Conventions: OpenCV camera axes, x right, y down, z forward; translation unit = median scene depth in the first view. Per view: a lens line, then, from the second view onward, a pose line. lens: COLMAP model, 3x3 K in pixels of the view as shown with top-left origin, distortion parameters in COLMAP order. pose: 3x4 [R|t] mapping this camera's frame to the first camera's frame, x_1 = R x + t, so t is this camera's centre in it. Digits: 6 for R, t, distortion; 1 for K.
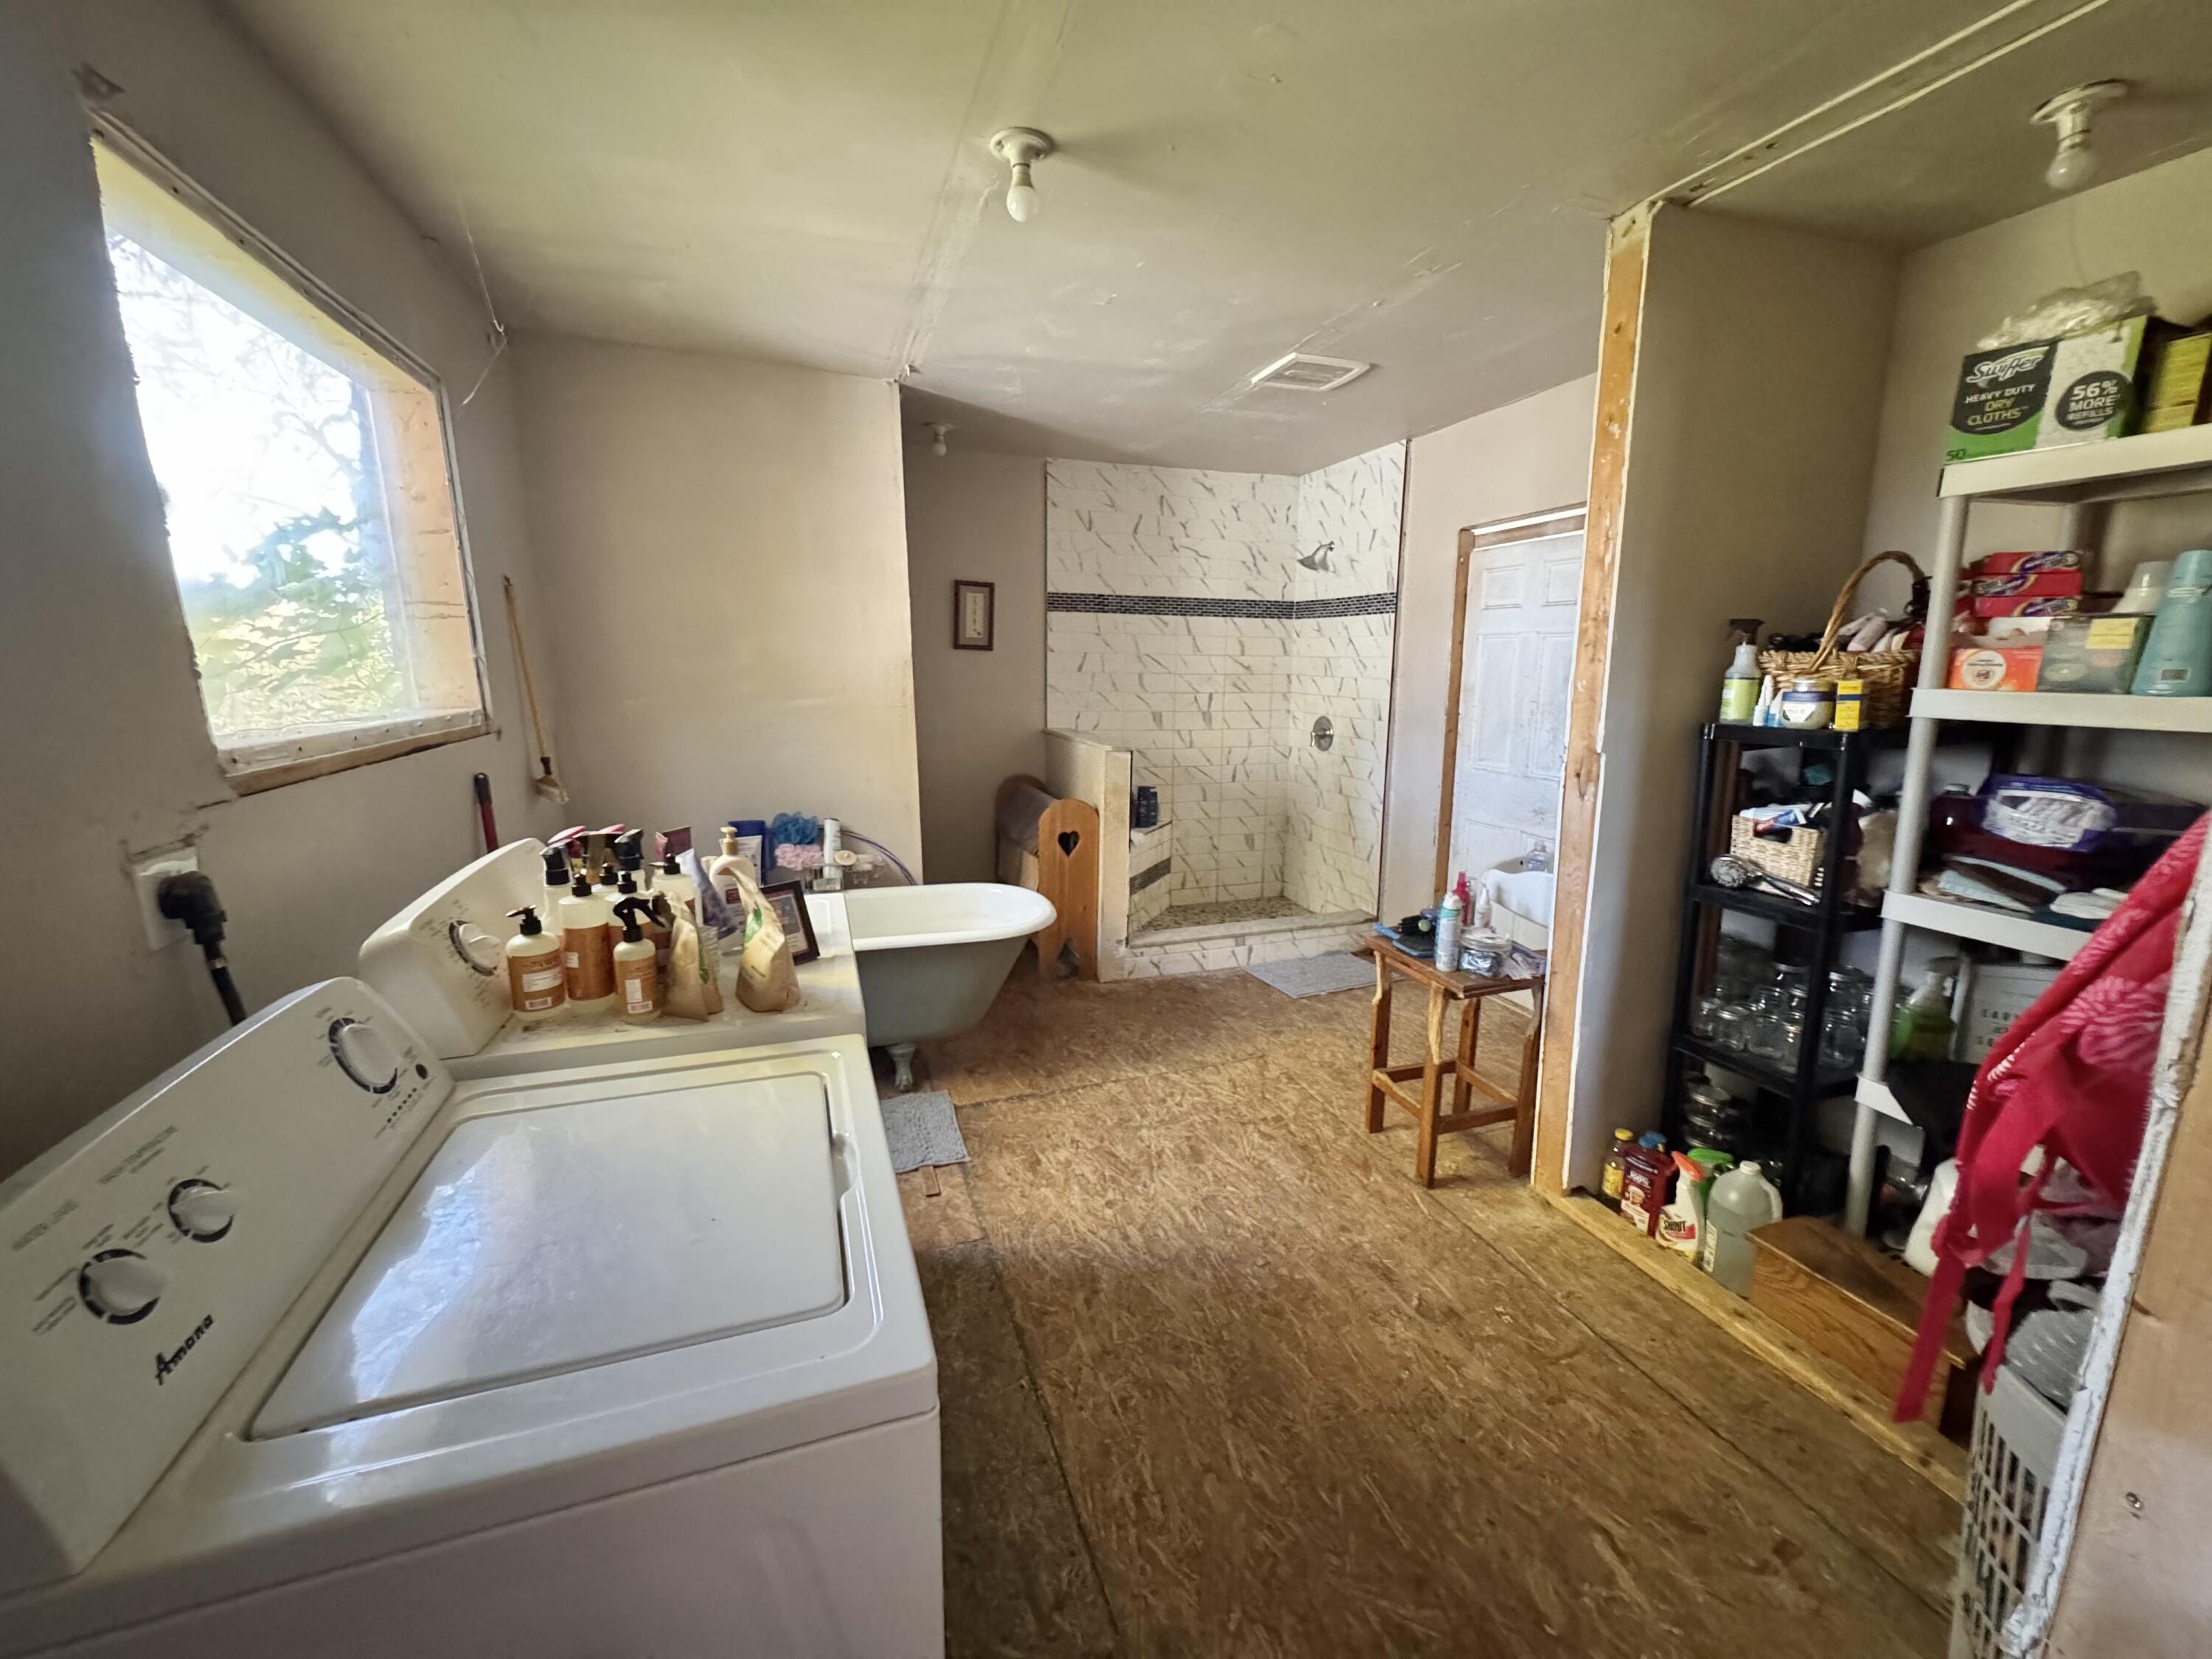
lens RADIAL K [[886.3, 0, 1103.5], [0, 886.3, 832.1], [0, 0, 1]] dist [-0.003043, 0.000081]
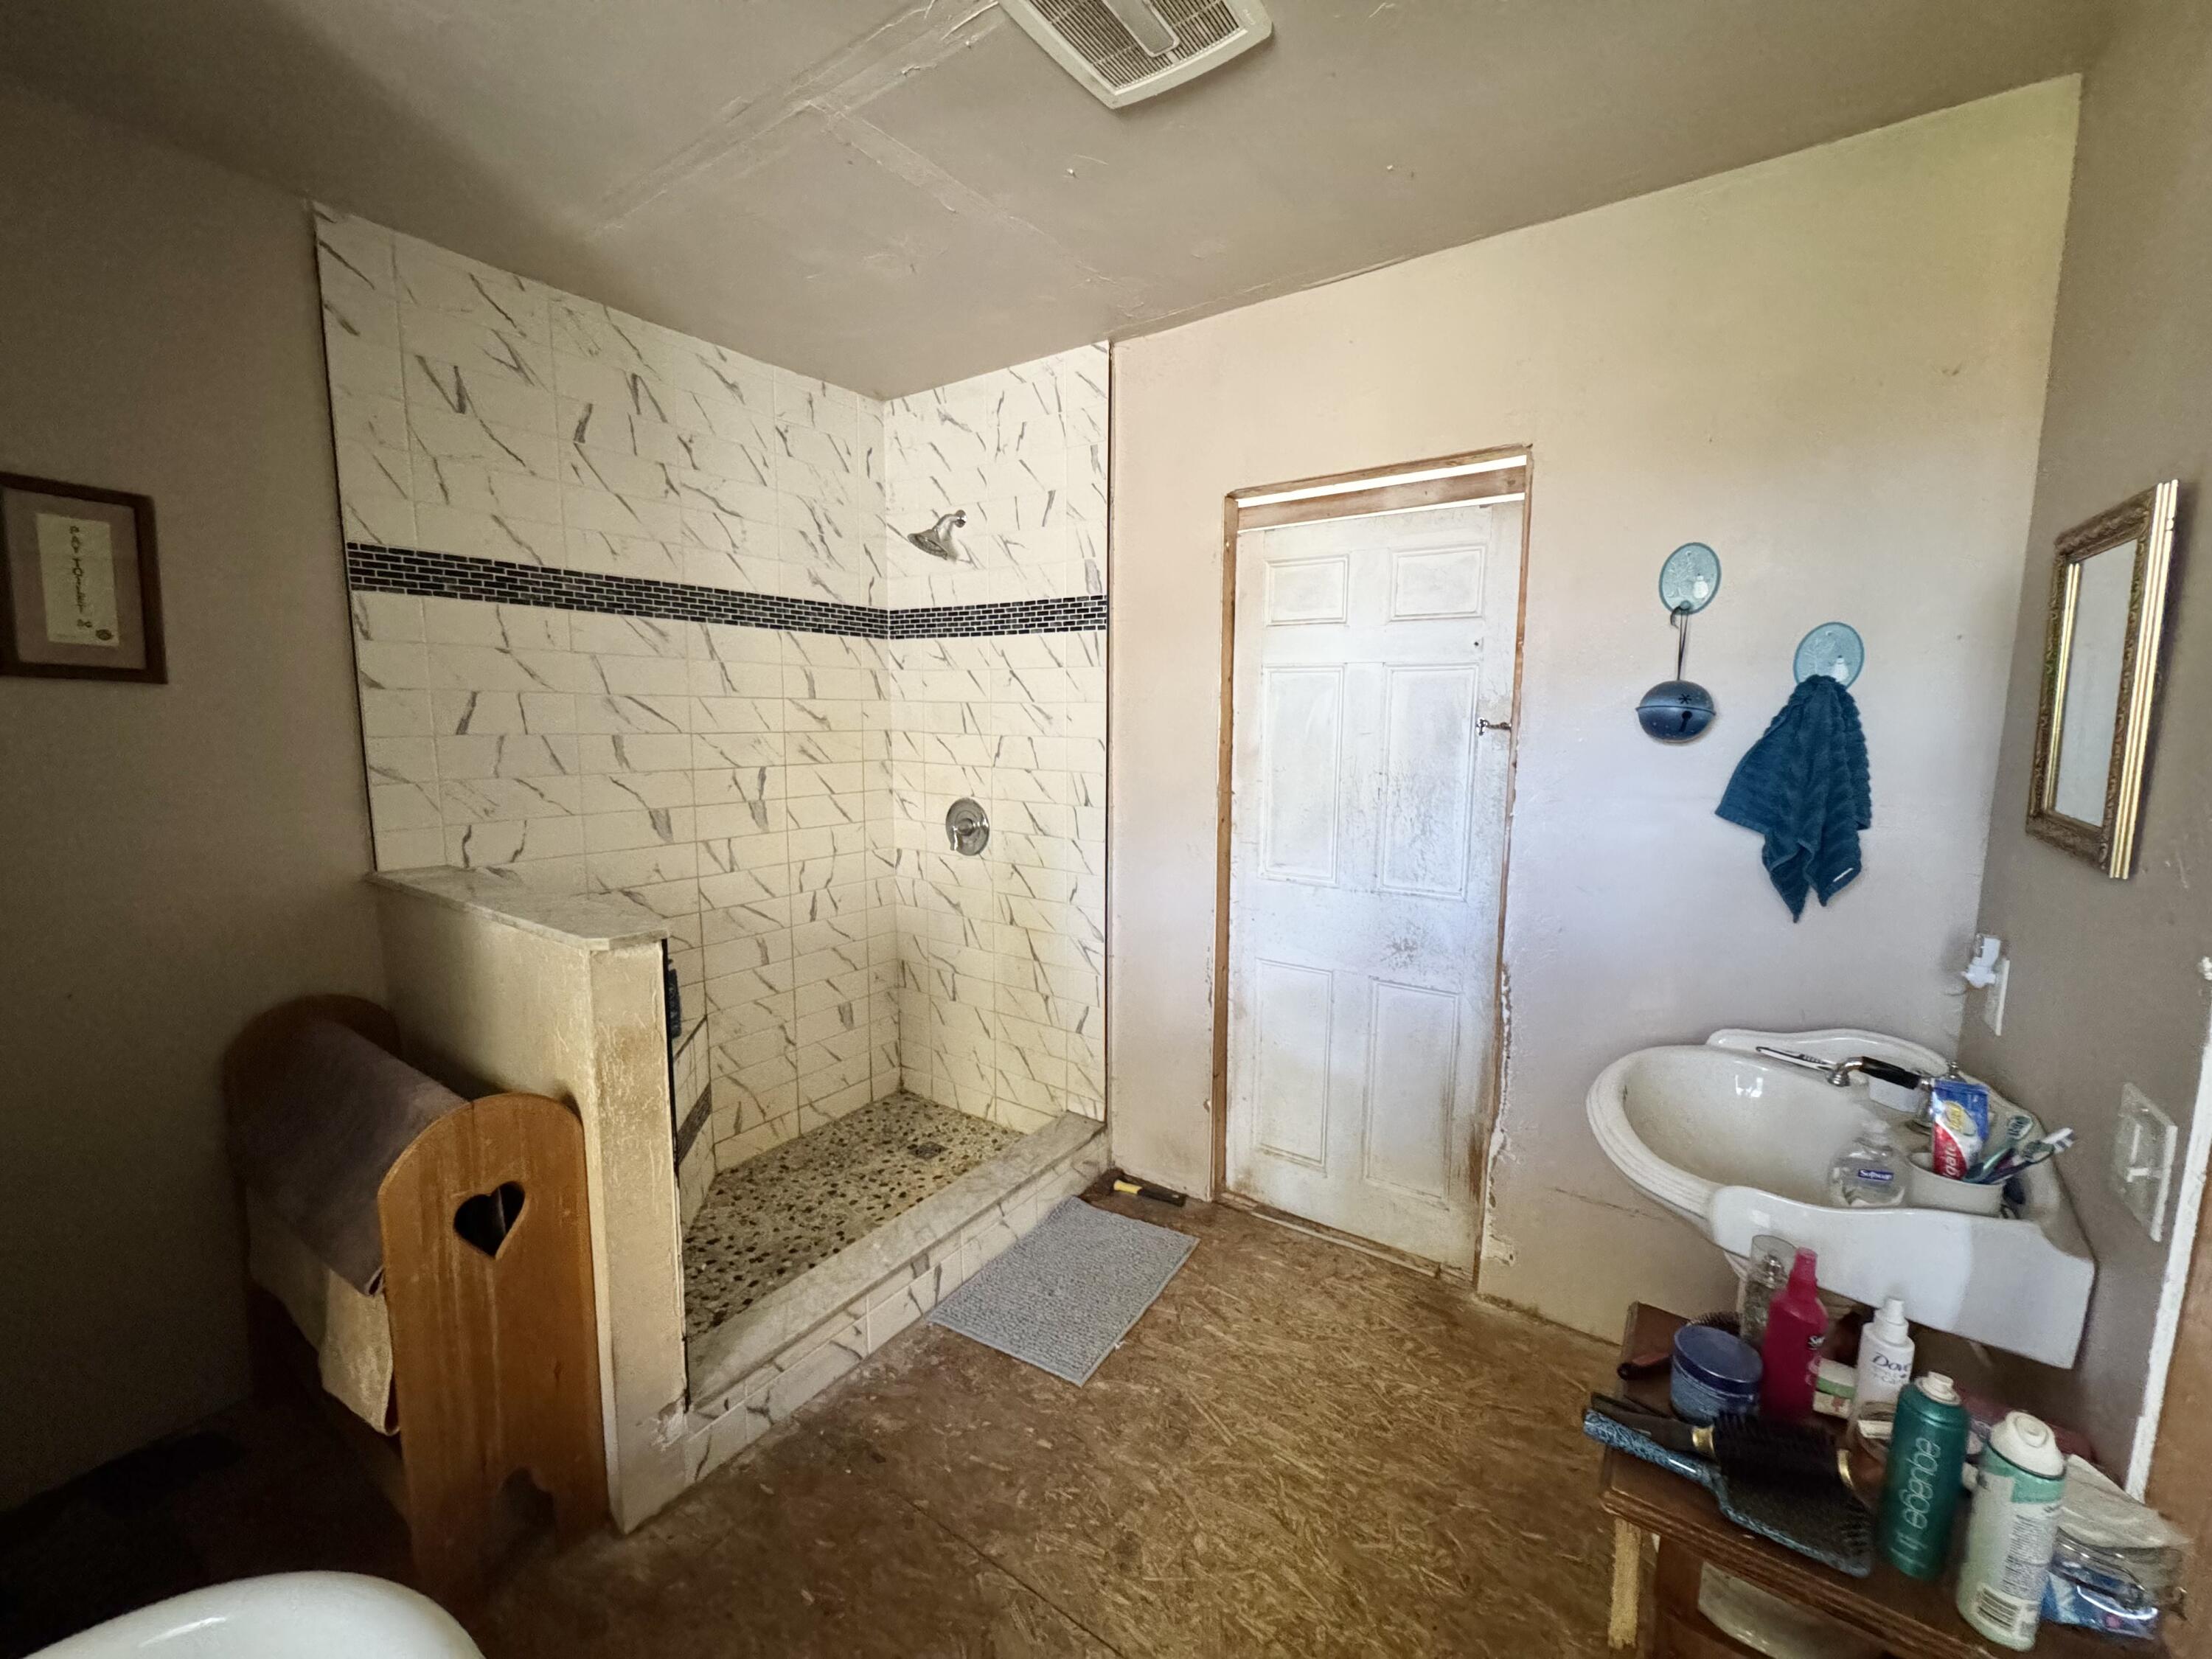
lens RADIAL K [[886.3, 0, 1112.2], [0, 886.3, 828.1], [0, 0, 1]] dist [-0.003043, 0.000081]
pose [[0.806056, -0.080960, 0.586275, -0.028584], [0.111867, 0.993585, -0.016597, -0.092674], [-0.581170, 0.078963, 0.809942, 0.469093]]
